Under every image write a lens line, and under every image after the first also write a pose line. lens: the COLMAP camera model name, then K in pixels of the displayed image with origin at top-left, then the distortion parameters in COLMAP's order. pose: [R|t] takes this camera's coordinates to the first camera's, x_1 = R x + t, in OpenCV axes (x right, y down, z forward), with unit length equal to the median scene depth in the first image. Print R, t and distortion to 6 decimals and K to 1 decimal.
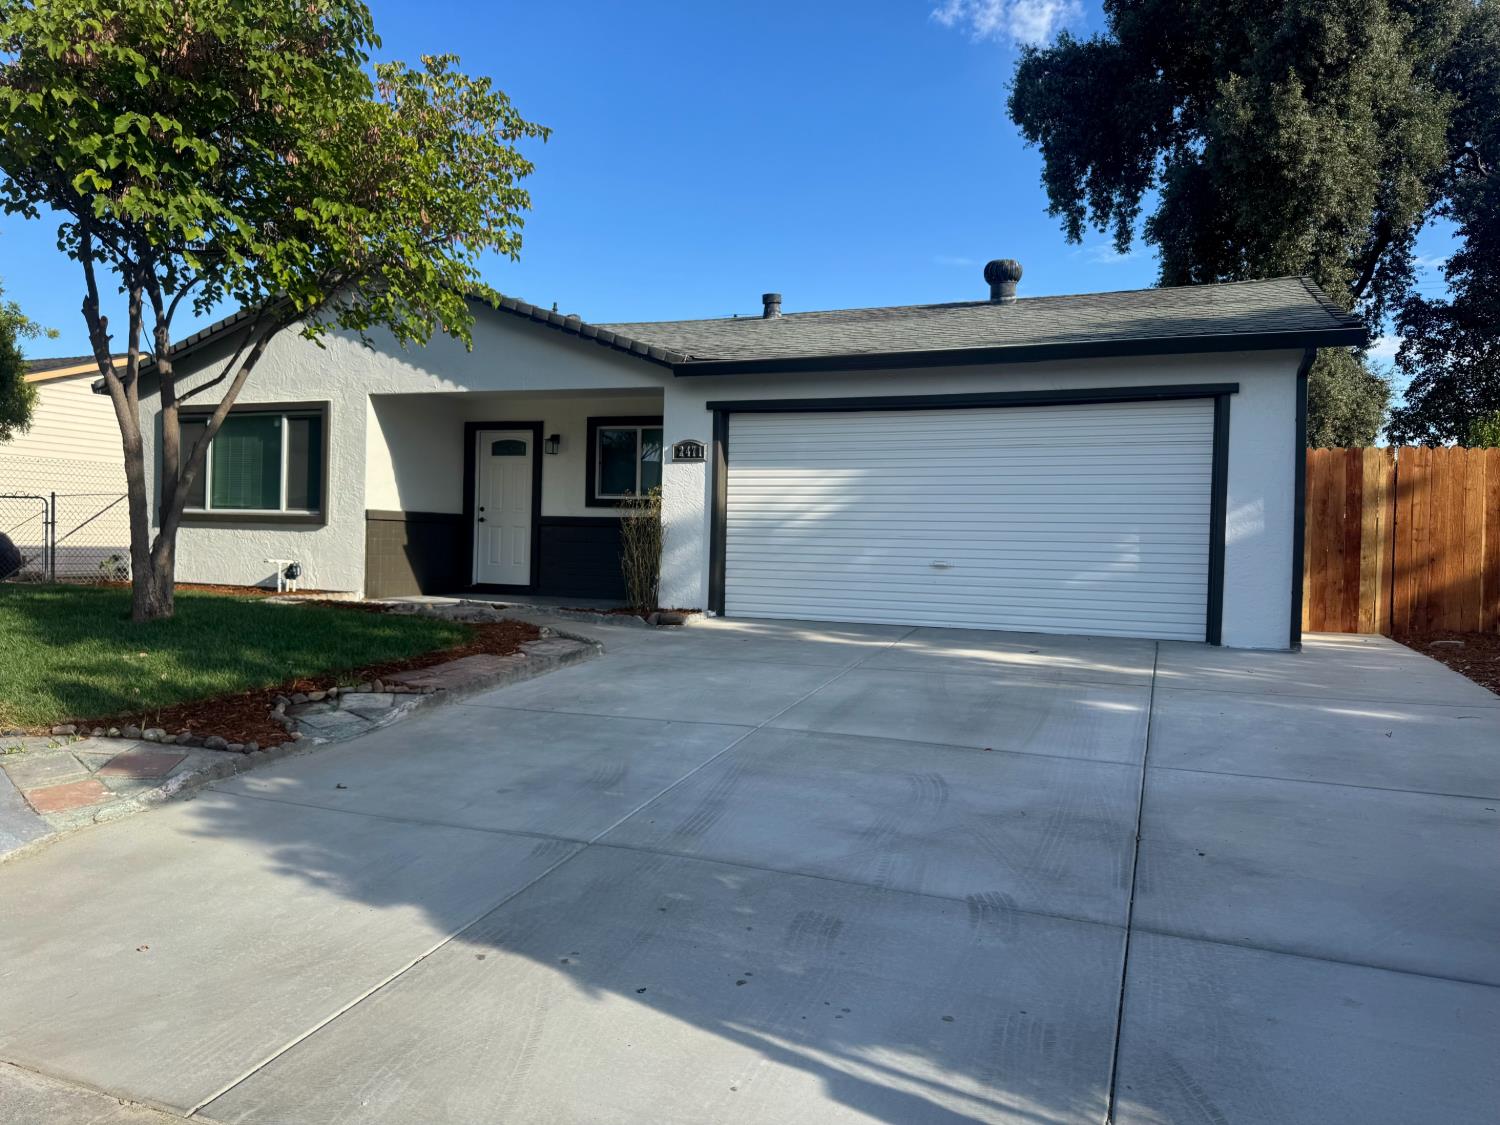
lens RADIAL K [[1069.0, 0, 750.0], [0, 1069.0, 562.5], [0, 0, 1]] dist [0.126227, -0.202309]
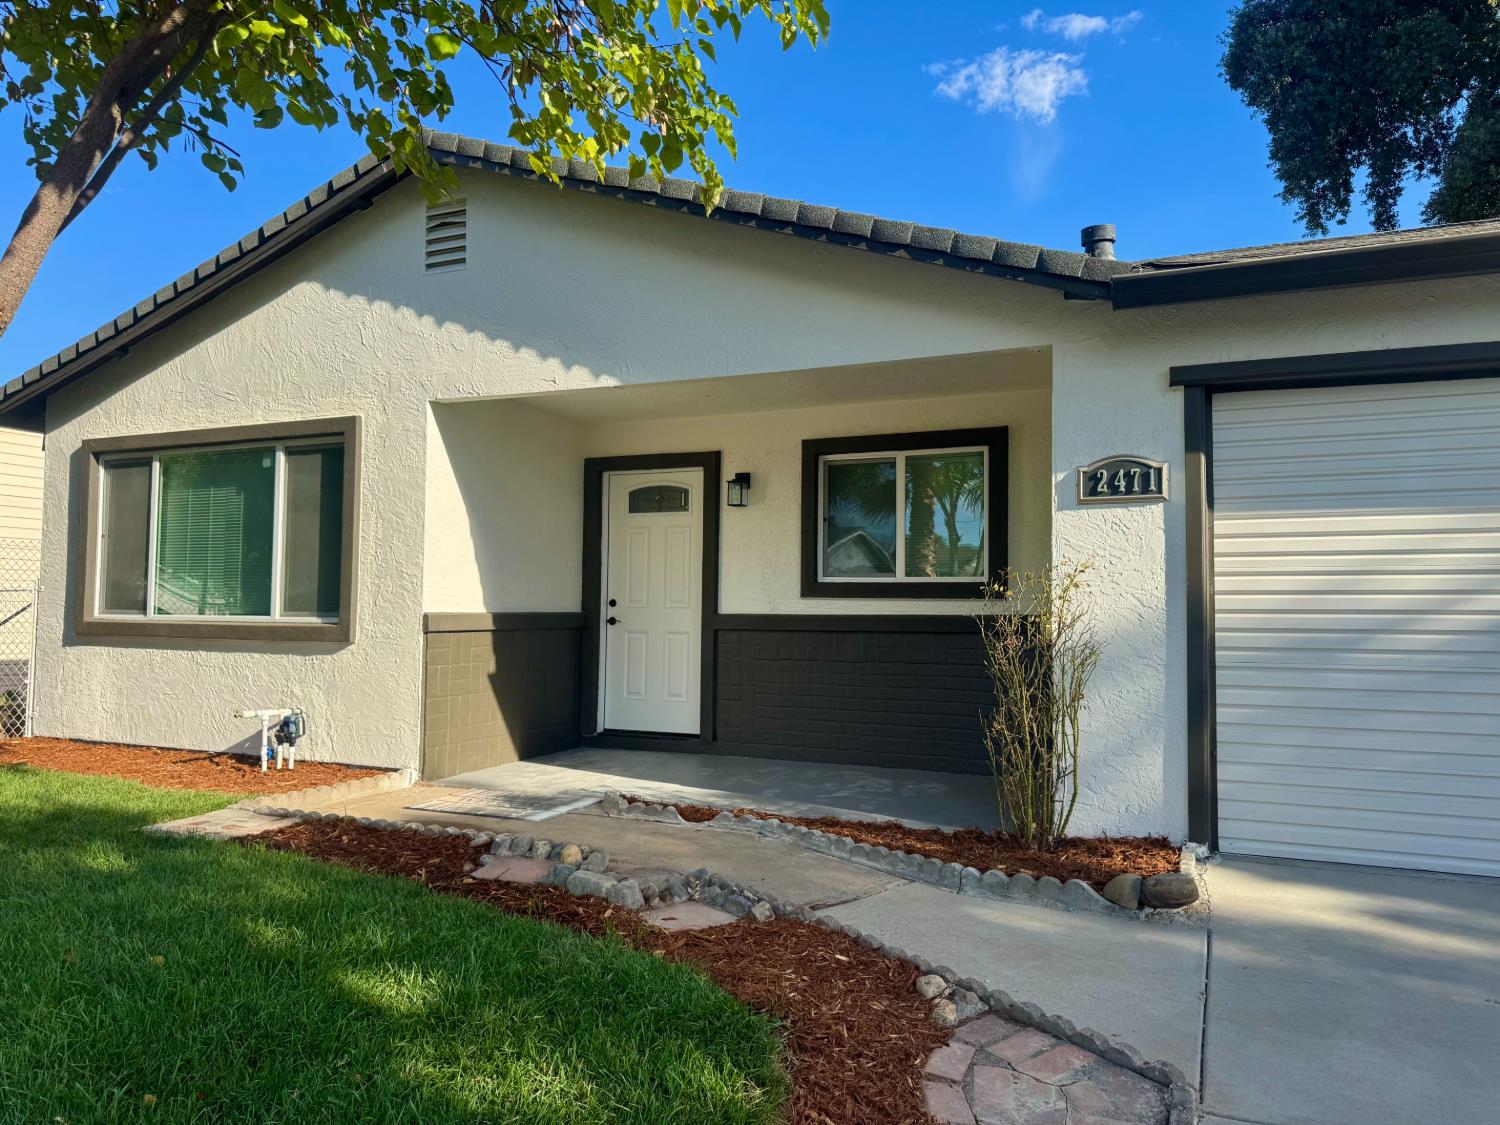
lens RADIAL K [[1069.0, 0, 750.0], [0, 1069.0, 562.5], [0, 0, 1]] dist [0.126227, -0.202309]
pose [[0.999250, -0.019694, -0.033340, -0.171448], [0.017517, 0.997772, -0.064377, -0.036239], [0.034533, 0.063745, 0.997369, 0.461239]]
